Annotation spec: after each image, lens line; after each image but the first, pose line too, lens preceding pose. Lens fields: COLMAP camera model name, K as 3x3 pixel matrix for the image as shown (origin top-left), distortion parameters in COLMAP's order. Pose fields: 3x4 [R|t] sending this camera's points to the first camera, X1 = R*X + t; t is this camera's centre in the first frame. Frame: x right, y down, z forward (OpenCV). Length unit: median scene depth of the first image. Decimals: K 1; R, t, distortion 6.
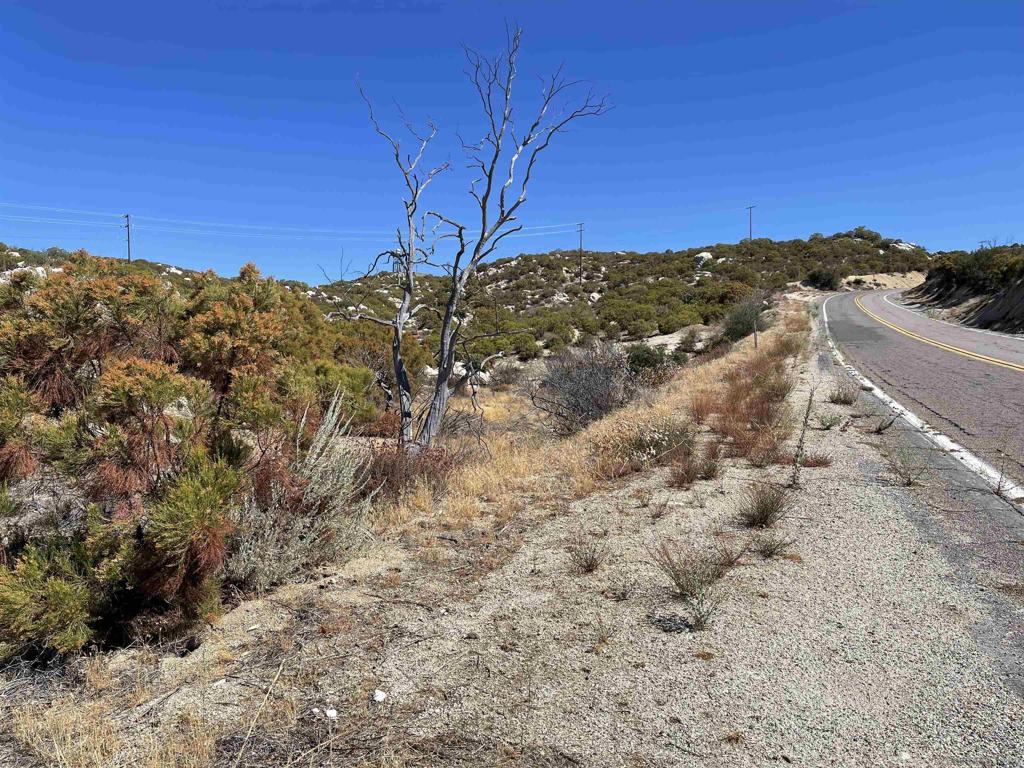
lens RADIAL K [[772.4, 0, 505.4], [0, 772.4, 386.5], [0, 0, 1]] dist [0.068859, -0.099473]
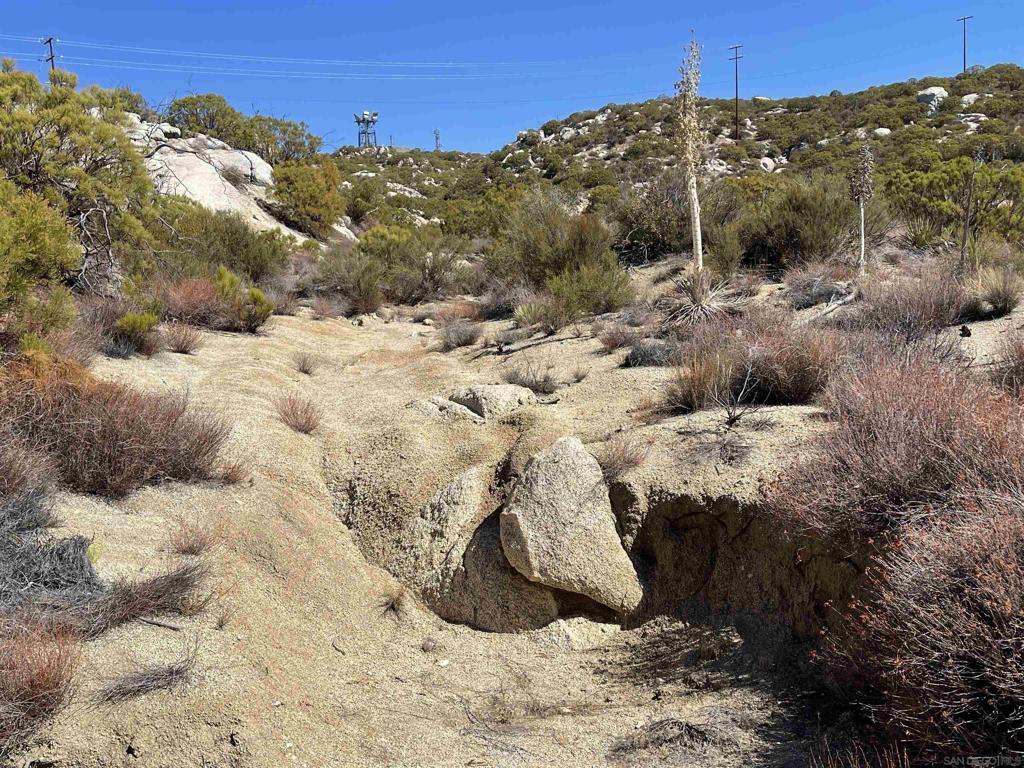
lens RADIAL K [[1081.5, 0, 516.8], [0, 1081.5, 391.3], [0, 0, 1]] dist [0.034213, 0.000000]
pose [[0.998596, -0.040676, 0.033926, -0.215408], [0.038058, 0.996493, 0.074525, -0.009721], [-0.036838, -0.073129, 0.996642, 0.201787]]
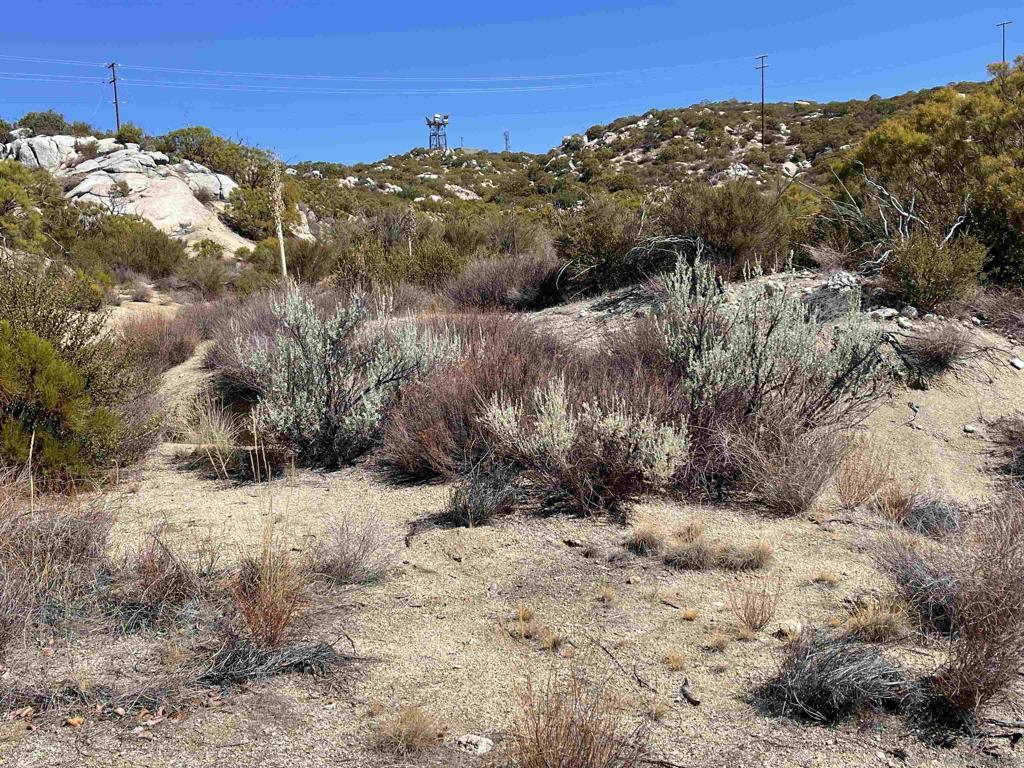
lens RADIAL K [[1081.5, 0, 518.1], [0, 1081.5, 376.5], [0, 0, 1]] dist [0.034213, 0.000000]
pose [[0.998738, -0.028236, -0.041537, -0.139509], [0.030734, 0.997679, 0.060765, -0.005250], [0.039725, -0.061965, 0.997287, 0.109779]]
